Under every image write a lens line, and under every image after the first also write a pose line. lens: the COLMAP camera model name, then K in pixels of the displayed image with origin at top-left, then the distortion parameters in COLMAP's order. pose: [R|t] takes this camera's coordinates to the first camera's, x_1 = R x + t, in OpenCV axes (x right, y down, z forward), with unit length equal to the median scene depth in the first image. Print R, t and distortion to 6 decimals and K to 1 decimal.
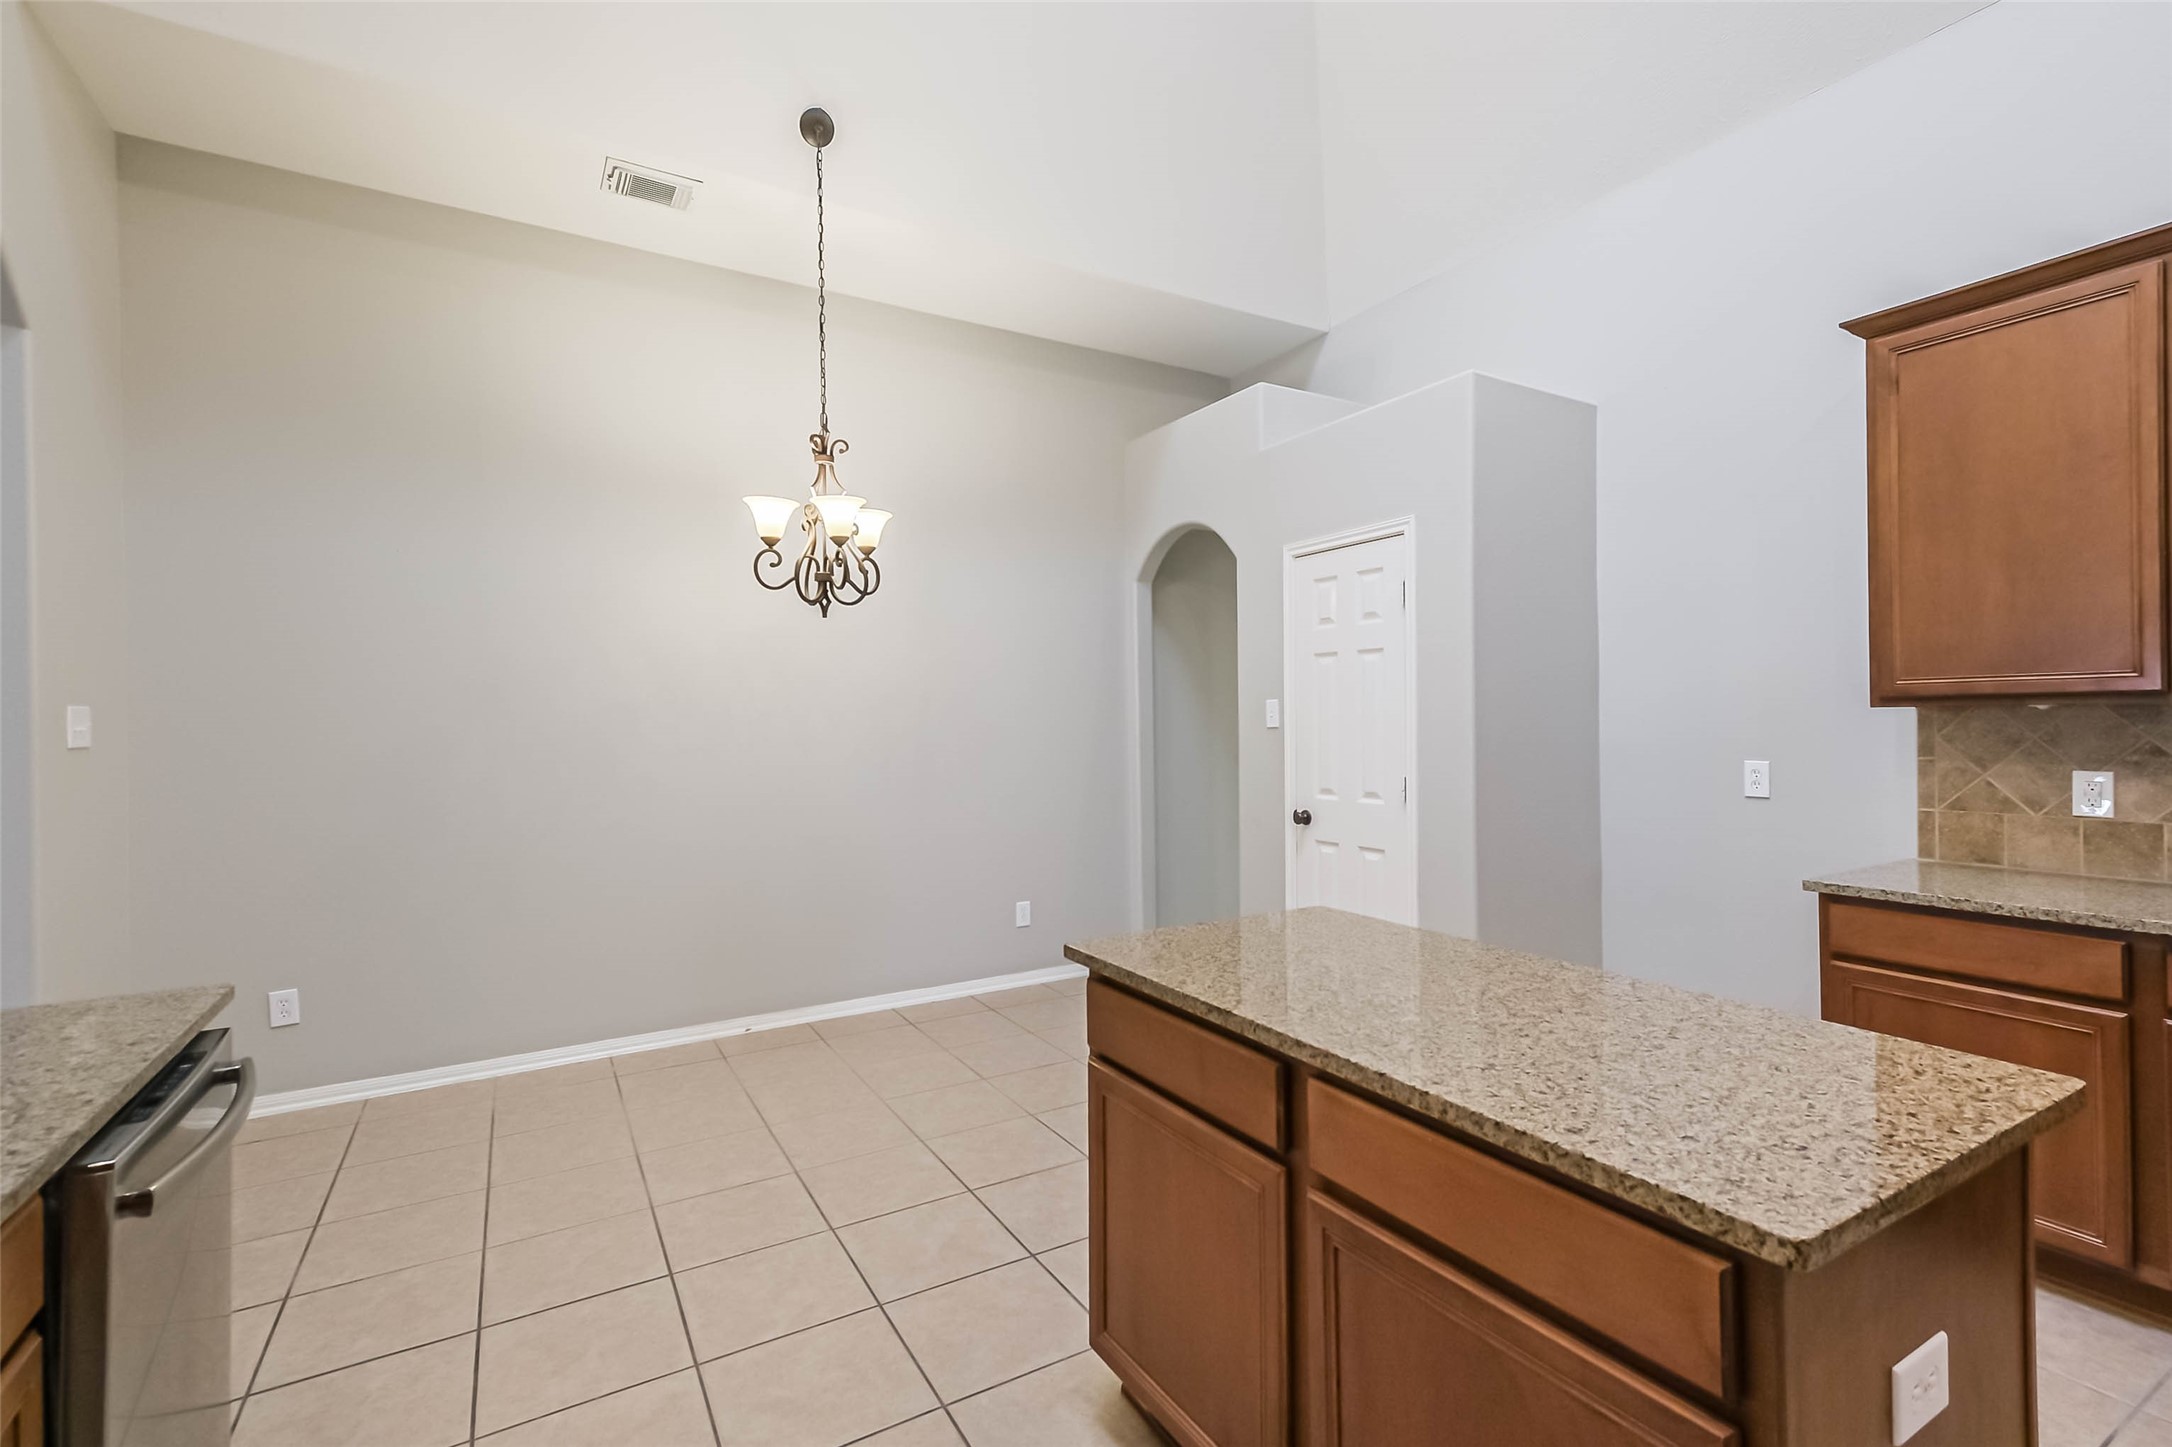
lens RADIAL K [[981.2, 0, 1099.1], [0, 981.2, 721.4], [0, 0, 1]] dist [0.012184, -0.003756]
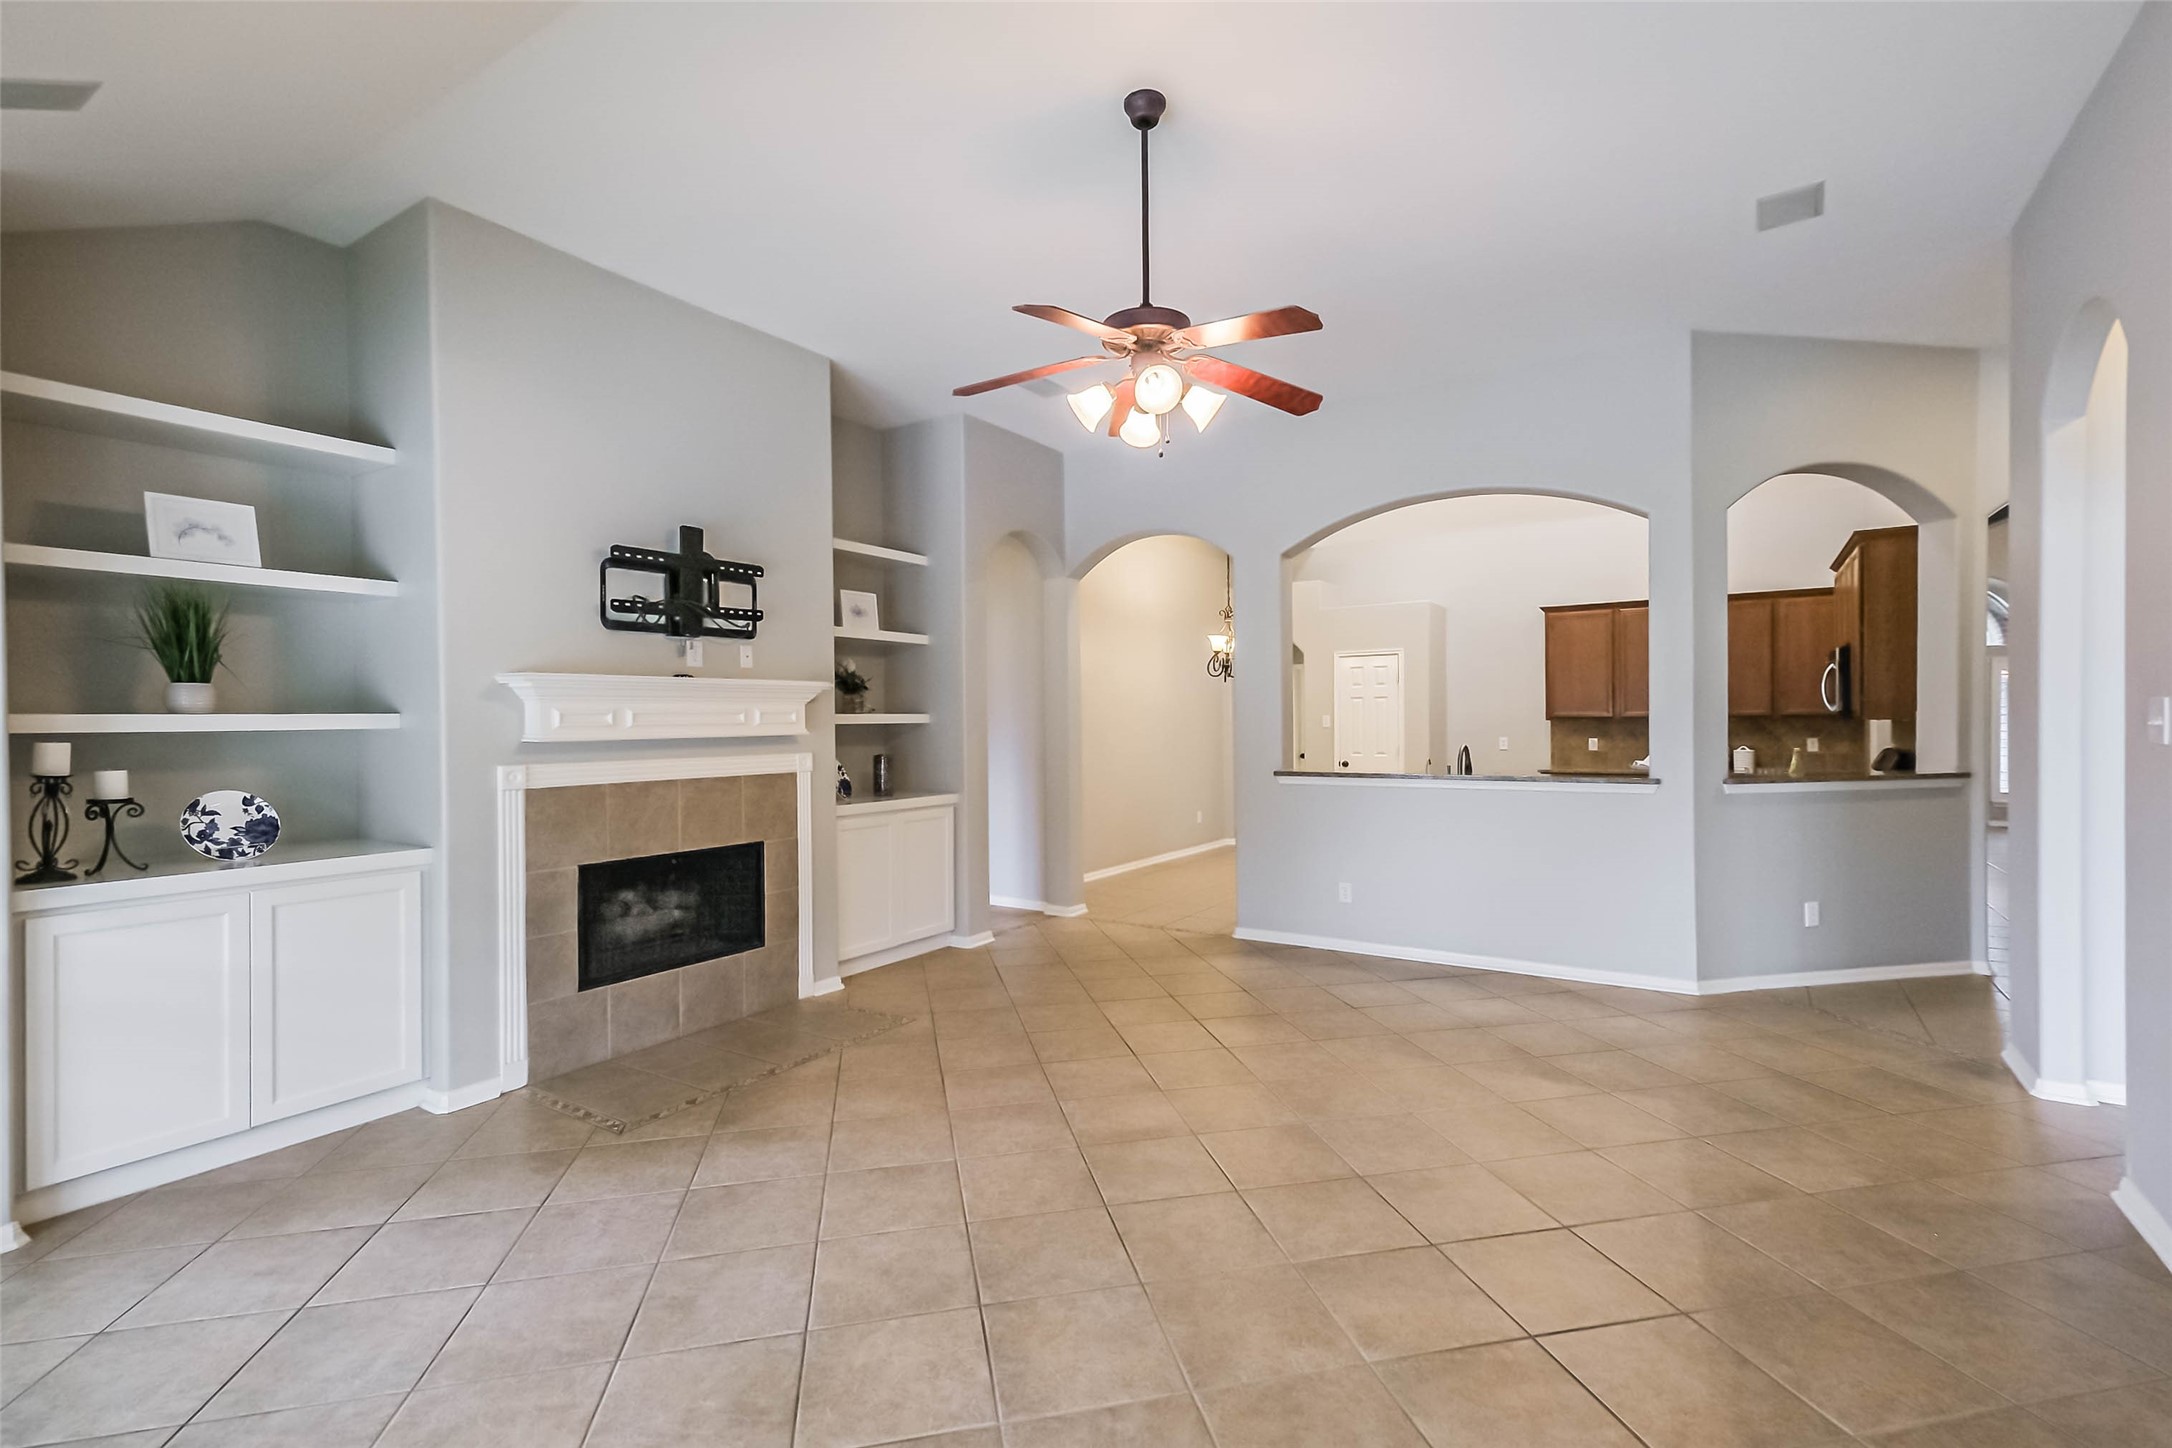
lens RADIAL K [[981.2, 0, 1077.9], [0, 981.2, 727.5], [0, 0, 1]] dist [0.012184, -0.003756]
pose [[0.902565, -0.003428, 0.430540, -2.130336], [0.000961, 0.999982, 0.005947, -0.010354], [-0.430553, -0.004954, 0.902552, -1.365278]]
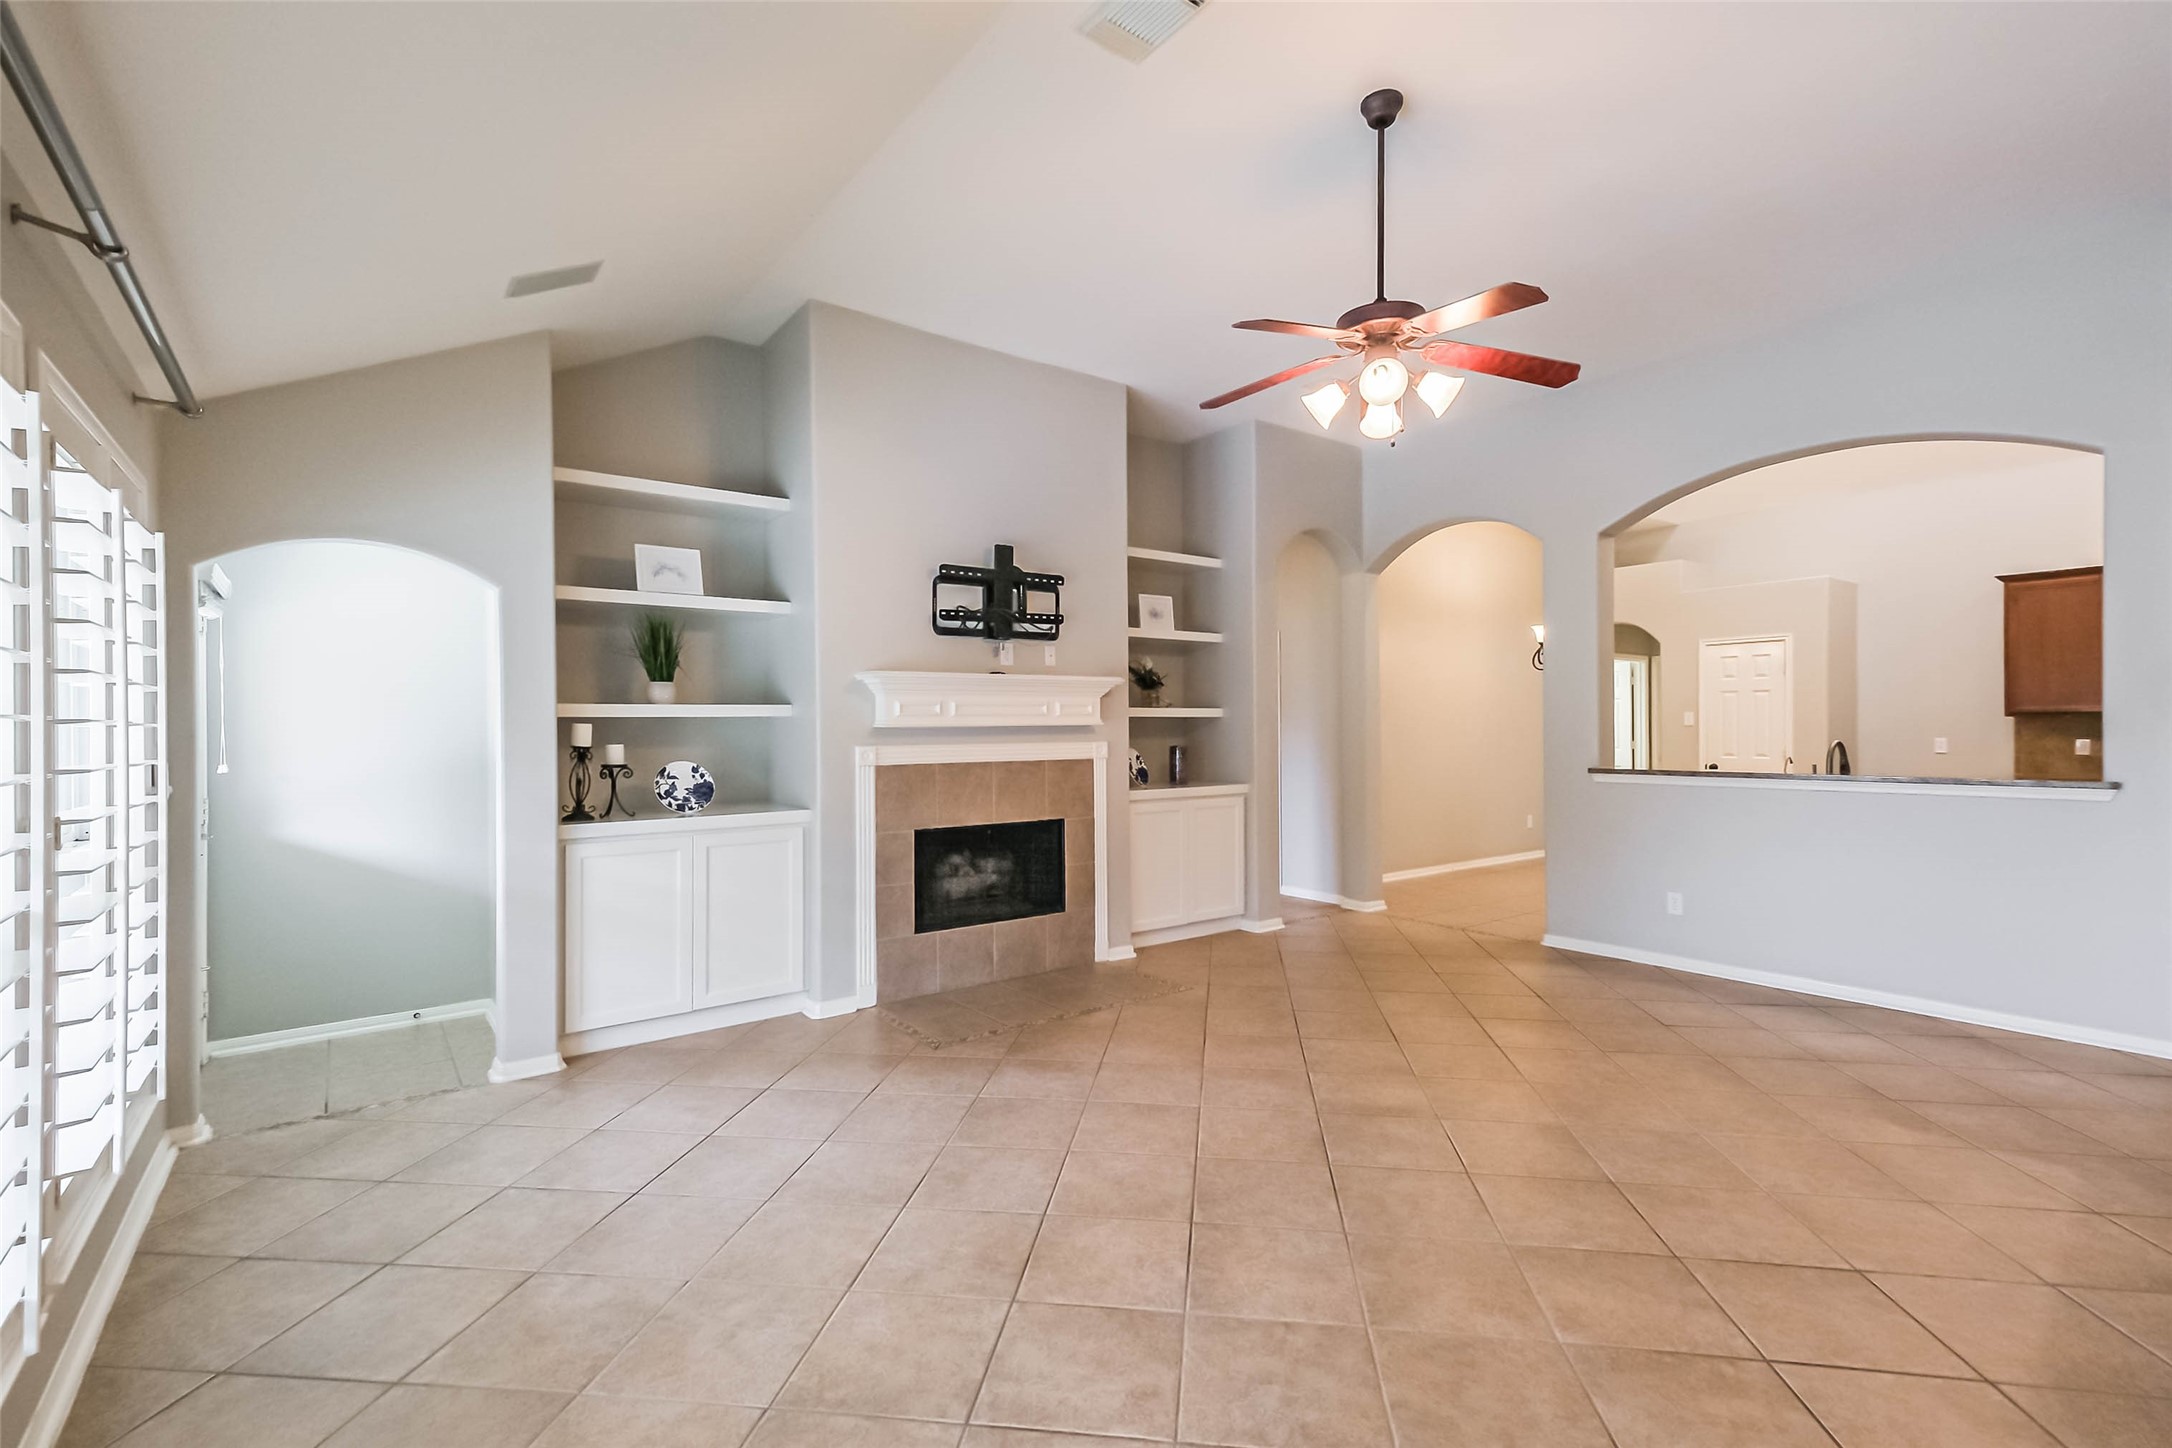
lens RADIAL K [[981.2, 0, 1078.2], [0, 981.2, 734.3], [0, 0, 1]] dist [0.012184, -0.003756]
pose [[0.996751, 0.001716, 0.080521, -2.004313], [-0.002224, 0.999978, 0.006213, 0.022570], [-0.080508, -0.006372, 0.996734, -1.532565]]
